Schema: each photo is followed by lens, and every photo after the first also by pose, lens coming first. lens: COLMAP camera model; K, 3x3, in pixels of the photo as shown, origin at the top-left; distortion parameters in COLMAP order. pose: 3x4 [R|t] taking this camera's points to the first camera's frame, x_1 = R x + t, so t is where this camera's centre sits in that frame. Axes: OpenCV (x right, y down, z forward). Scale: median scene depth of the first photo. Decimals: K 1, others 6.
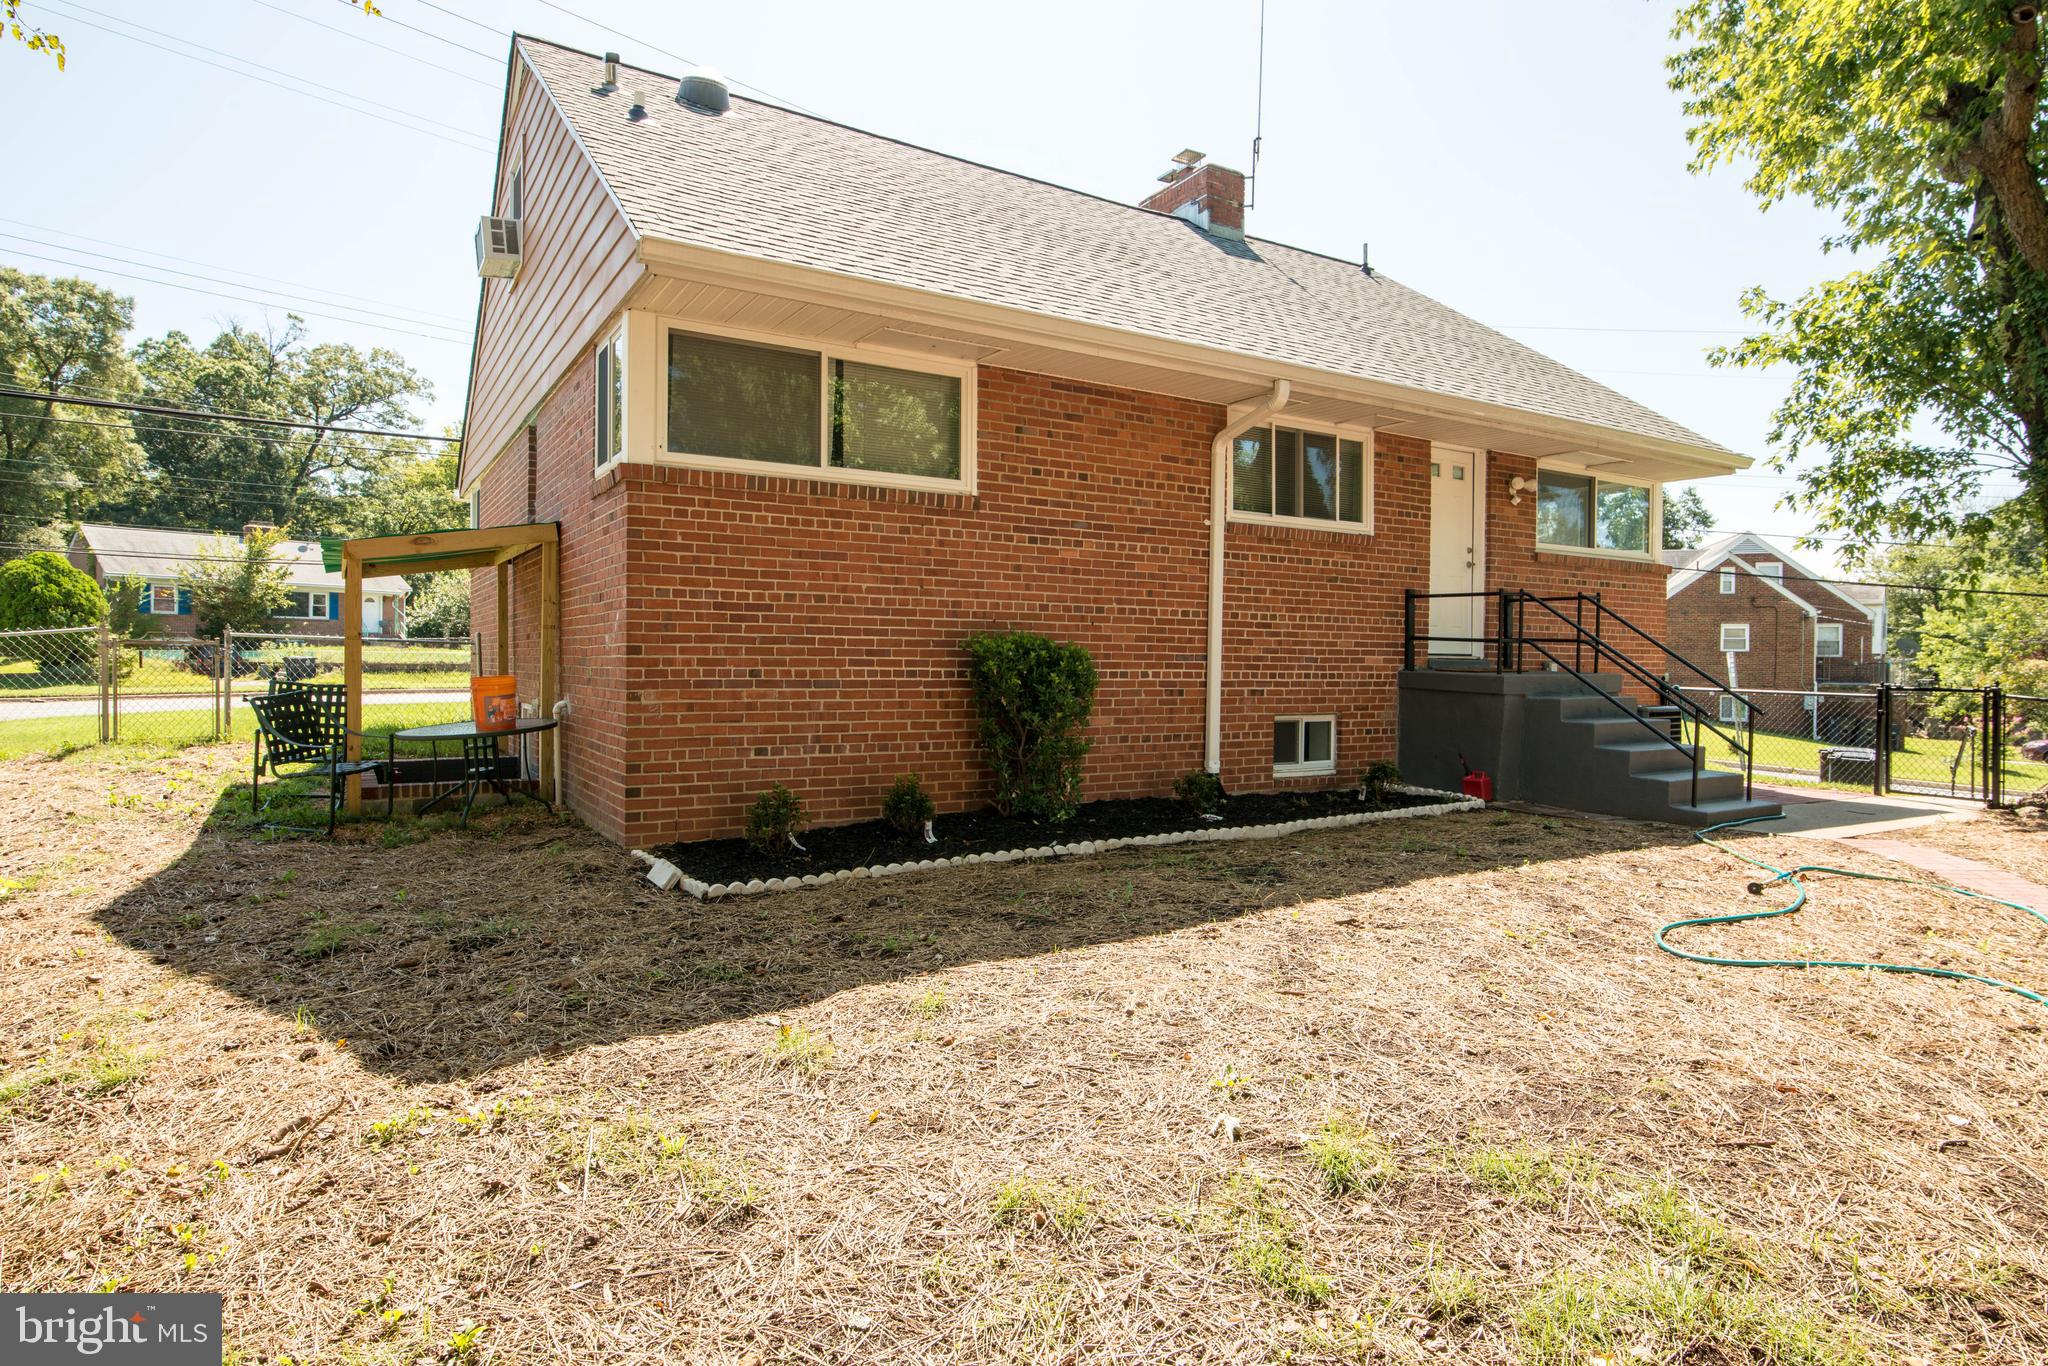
lens RADIAL K [[1158.4, 0, 1025.6], [0, 1158.4, 687.1], [0, 0, 1]] dist [-0.007637, -0.000109]
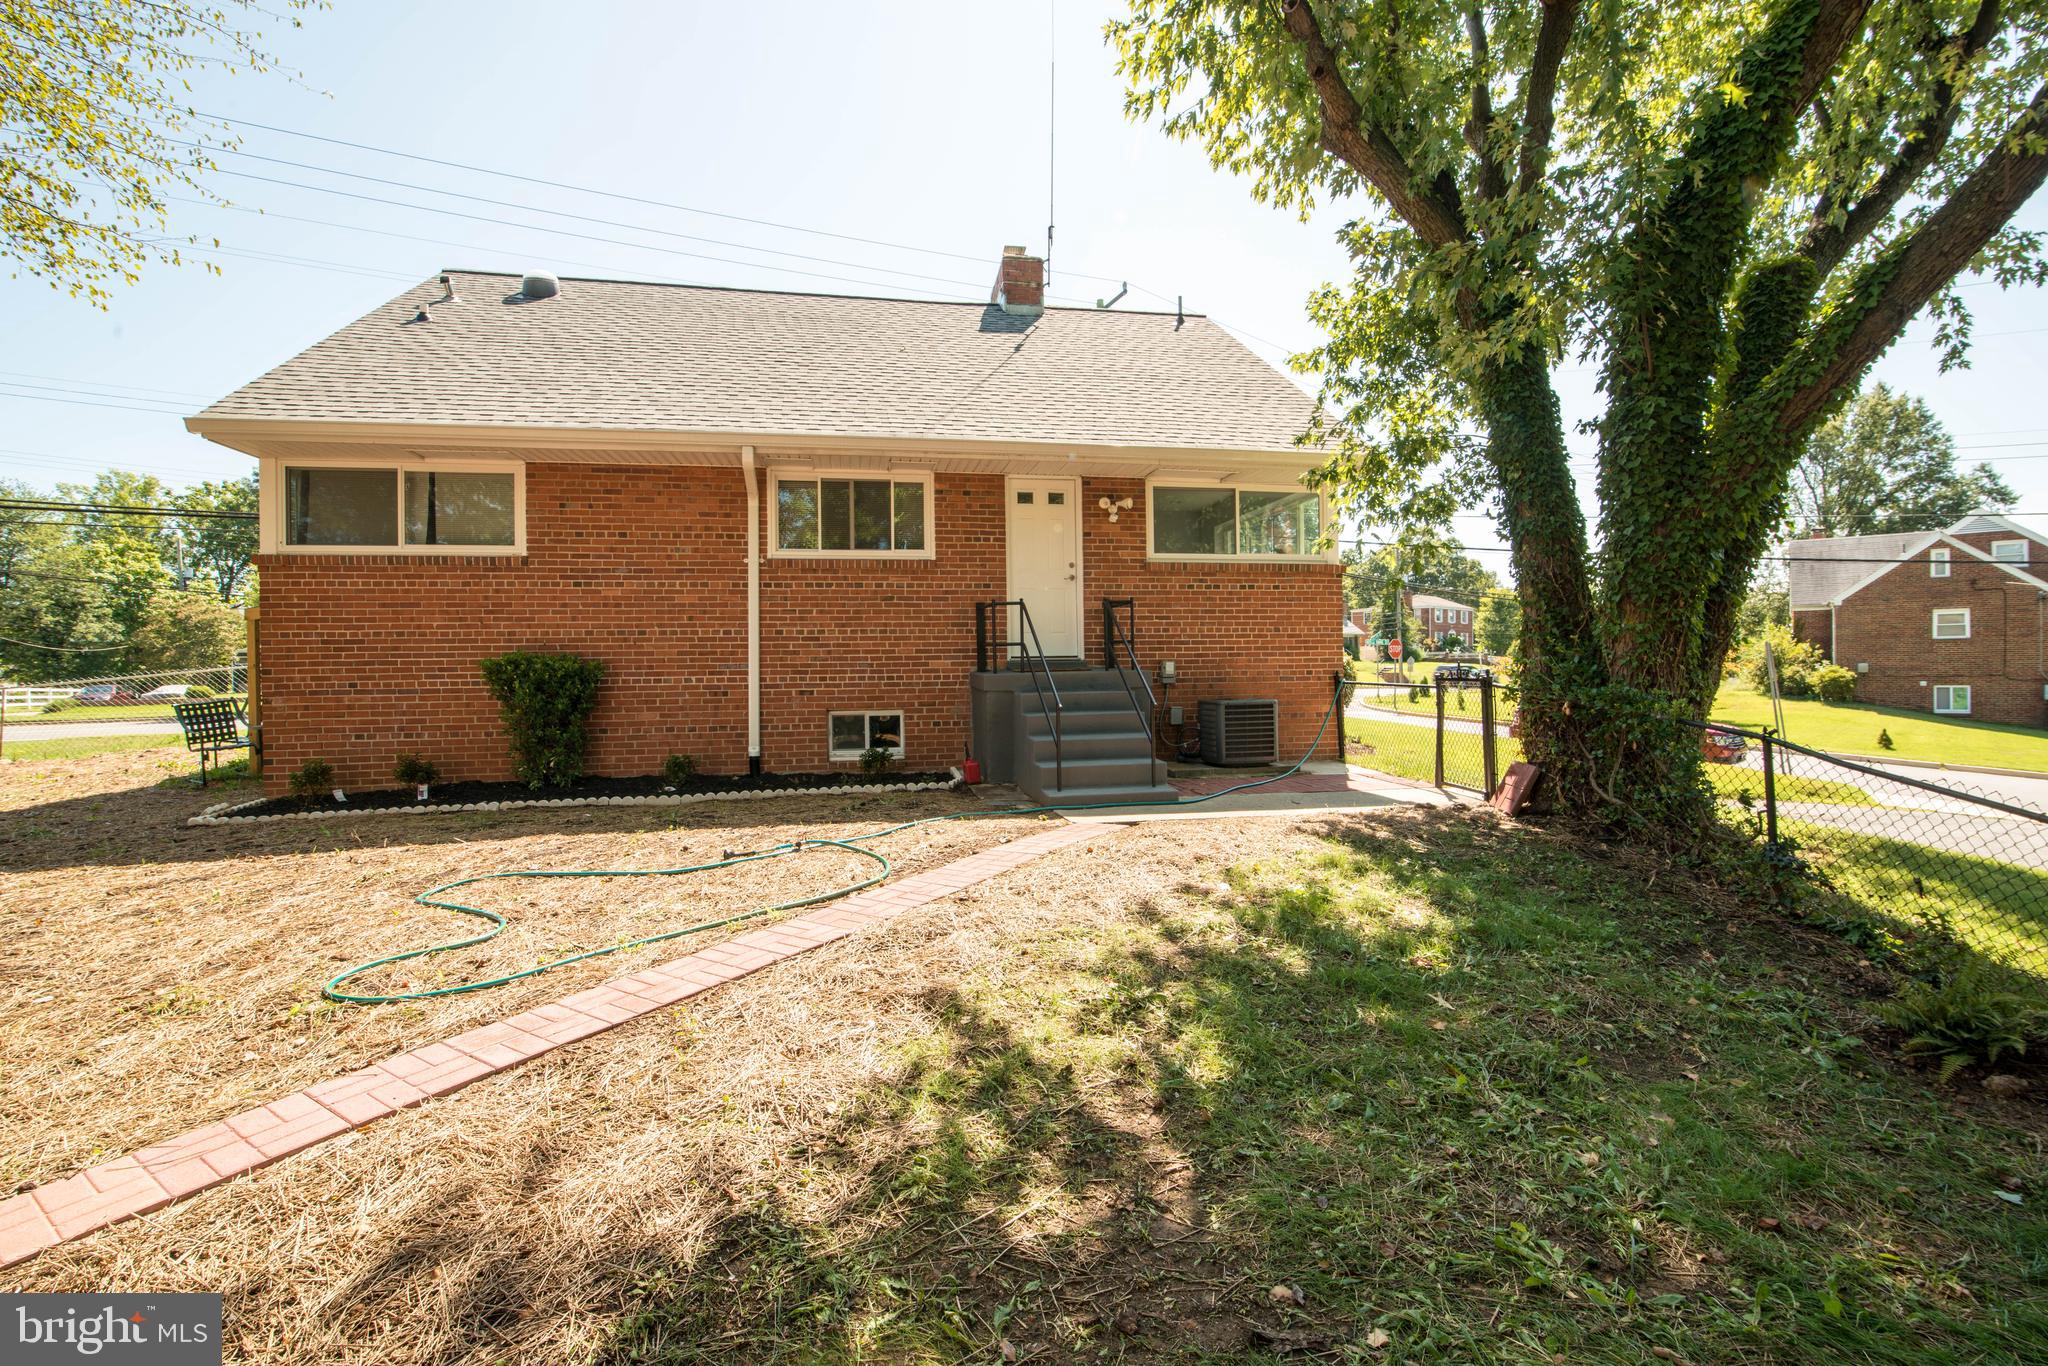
lens RADIAL K [[936.6, 0, 1023.9], [0, 936.6, 683.9], [0, 0, 1]] dist [-0.019844, 0.000976]
pose [[0.930340, -0.016265, -0.366336, 0.791299], [0.014161, 0.999864, -0.008430, 0.006947], [0.366424, 0.002655, 0.930444, 0.145997]]
